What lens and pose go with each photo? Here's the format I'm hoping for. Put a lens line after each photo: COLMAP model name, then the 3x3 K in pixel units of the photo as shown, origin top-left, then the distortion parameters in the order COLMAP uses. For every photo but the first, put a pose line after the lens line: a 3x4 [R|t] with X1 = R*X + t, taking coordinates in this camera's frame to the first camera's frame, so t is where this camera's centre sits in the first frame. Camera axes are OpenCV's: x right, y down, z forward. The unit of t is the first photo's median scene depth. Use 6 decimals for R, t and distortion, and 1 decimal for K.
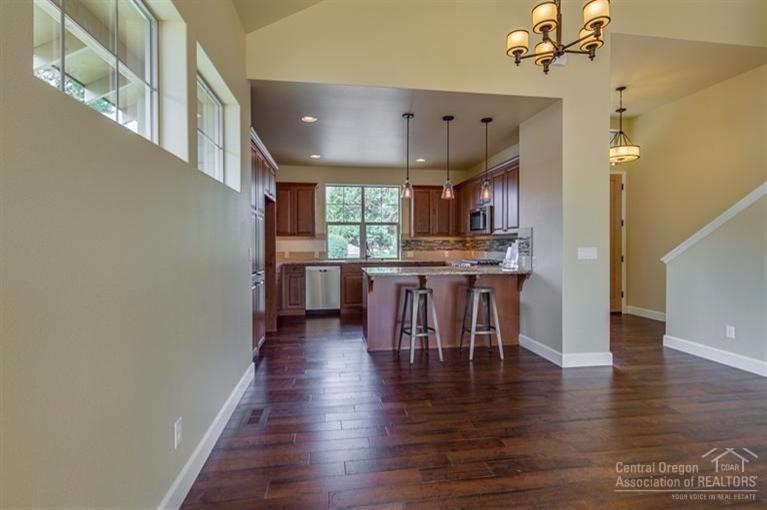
lens RADIAL K [[377.0, 0, 384.3], [0, 377.0, 251.2], [0, 0, 1]] dist [0.003298, 0.000398]
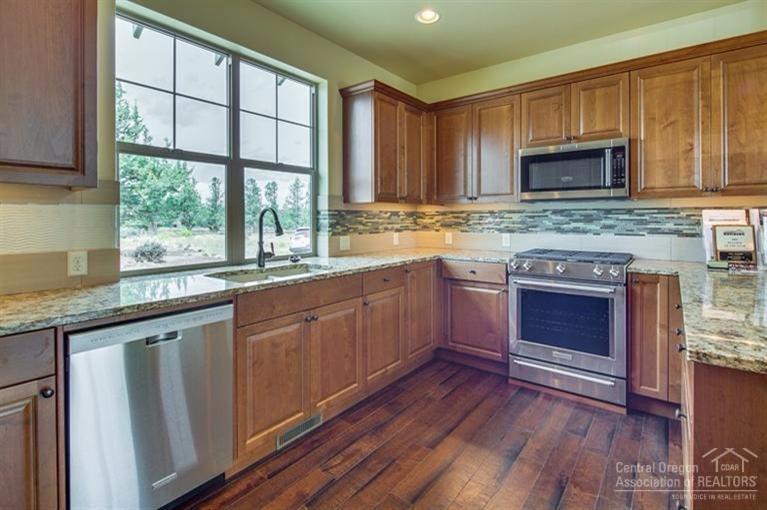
lens RADIAL K [[377.0, 0, 379.2], [0, 377.0, 214.9], [0, 0, 1]] dist [0.003298, 0.000398]
pose [[0.735557, 0.006030, 0.677436, -0.194037], [0.014903, 0.999574, -0.025079, -0.012646], [-0.677299, 0.028543, 0.735154, 0.652133]]
